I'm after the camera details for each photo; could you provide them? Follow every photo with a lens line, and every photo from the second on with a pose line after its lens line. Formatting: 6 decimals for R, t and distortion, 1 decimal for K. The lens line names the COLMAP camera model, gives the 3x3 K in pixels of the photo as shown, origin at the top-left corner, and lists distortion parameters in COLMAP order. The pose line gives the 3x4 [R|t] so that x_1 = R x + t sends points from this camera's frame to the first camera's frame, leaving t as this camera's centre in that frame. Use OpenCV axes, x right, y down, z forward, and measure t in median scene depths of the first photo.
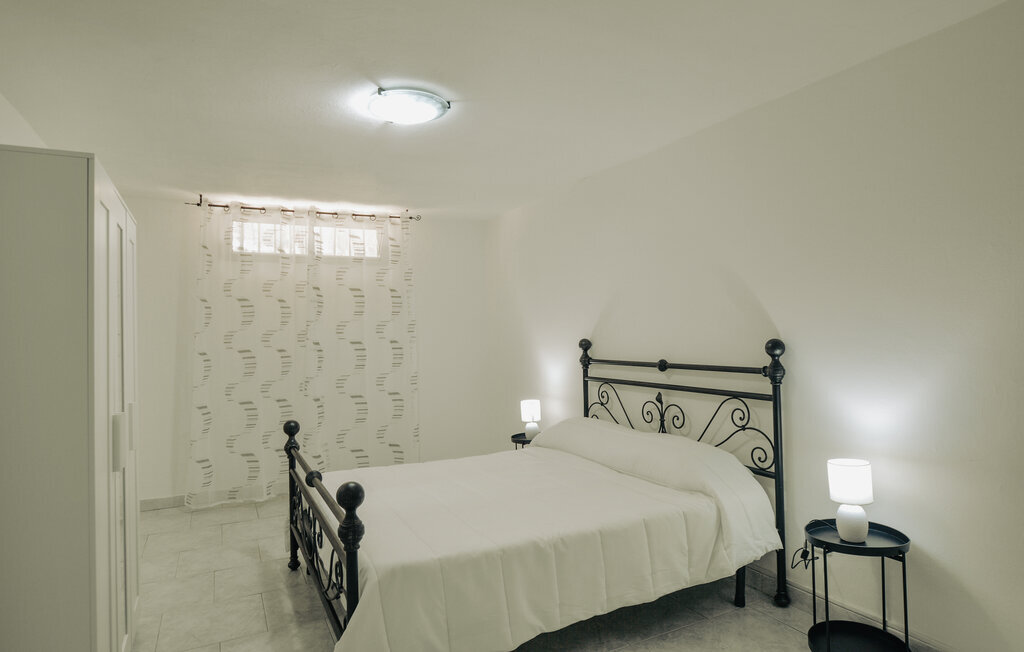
lens RADIAL K [[594.8, 0, 501.3], [0, 594.8, 320.8], [0, 0, 1]] dist [-0.025851, 0.000865]
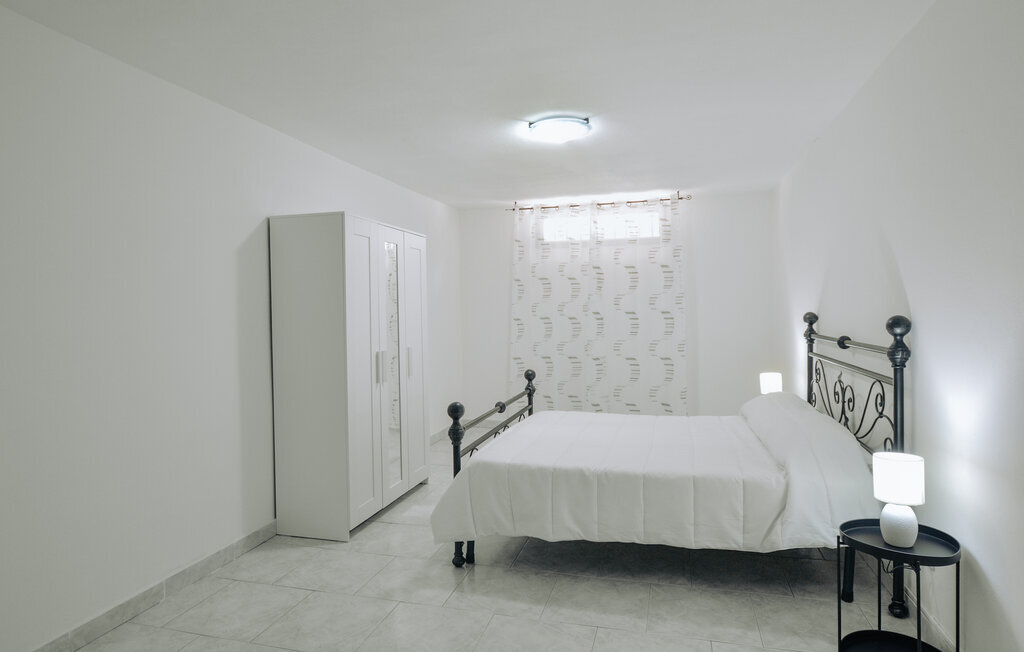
lens RADIAL K [[594.8, 0, 501.3], [0, 594.8, 320.8], [0, 0, 1]] dist [-0.025851, 0.000865]
pose [[0.726626, 0.023302, -0.686638, 0.398533], [0.013285, 0.998761, 0.047953, -0.007114], [0.686905, -0.043965, 0.725416, -0.021024]]
